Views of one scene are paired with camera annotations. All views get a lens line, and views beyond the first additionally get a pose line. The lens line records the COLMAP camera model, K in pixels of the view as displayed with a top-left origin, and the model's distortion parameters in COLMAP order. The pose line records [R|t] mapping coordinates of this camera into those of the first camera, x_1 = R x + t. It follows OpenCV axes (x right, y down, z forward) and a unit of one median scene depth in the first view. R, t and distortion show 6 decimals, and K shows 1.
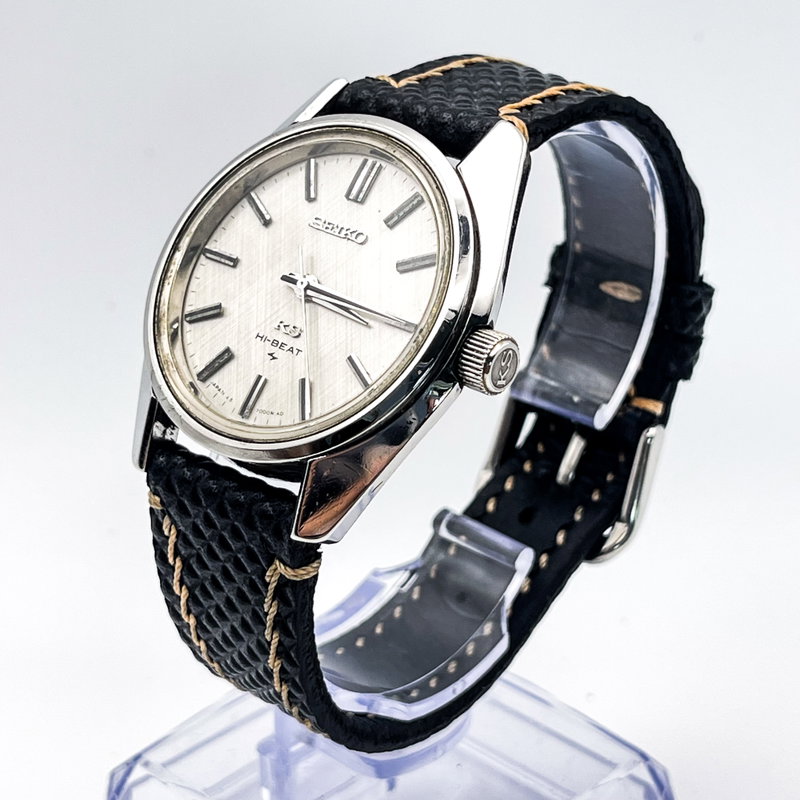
lens RADIAL K [[2162.6, 0, 398.5], [0, 2162.6, 405.7], [0, 0, 1]] dist [0.332985, 0.000000]
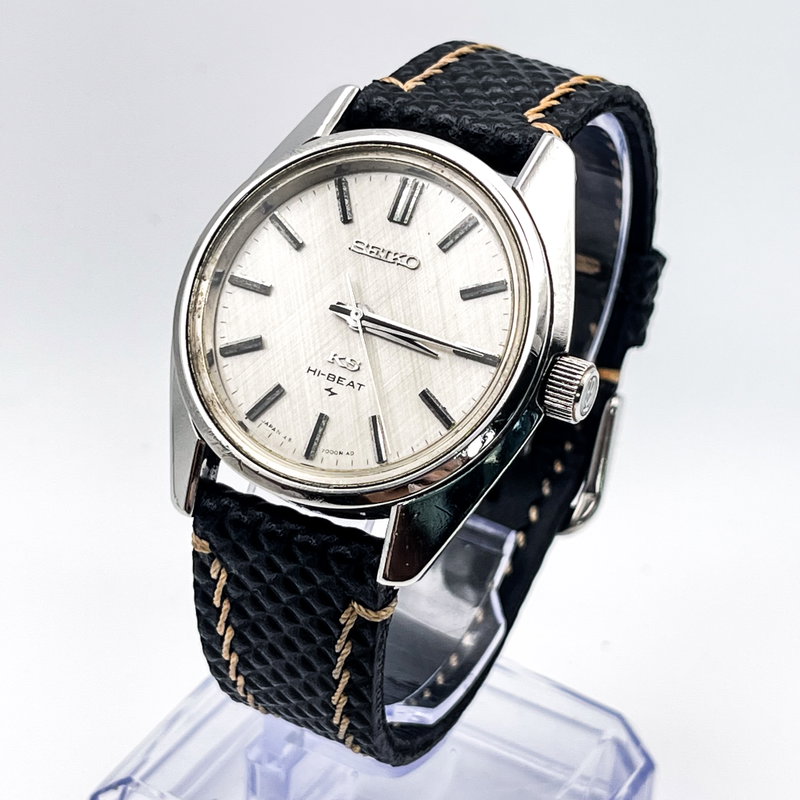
lens RADIAL K [[2162.6, 0, 404.1], [0, 2162.6, 393.6], [0, 0, 1]] dist [0.332985, 0.000000]
pose [[0.969625, -0.079319, 0.231378, -0.242033], [0.057081, 0.993219, 0.101282, -0.114157], [-0.237843, -0.084998, 0.967577, 0.060847]]
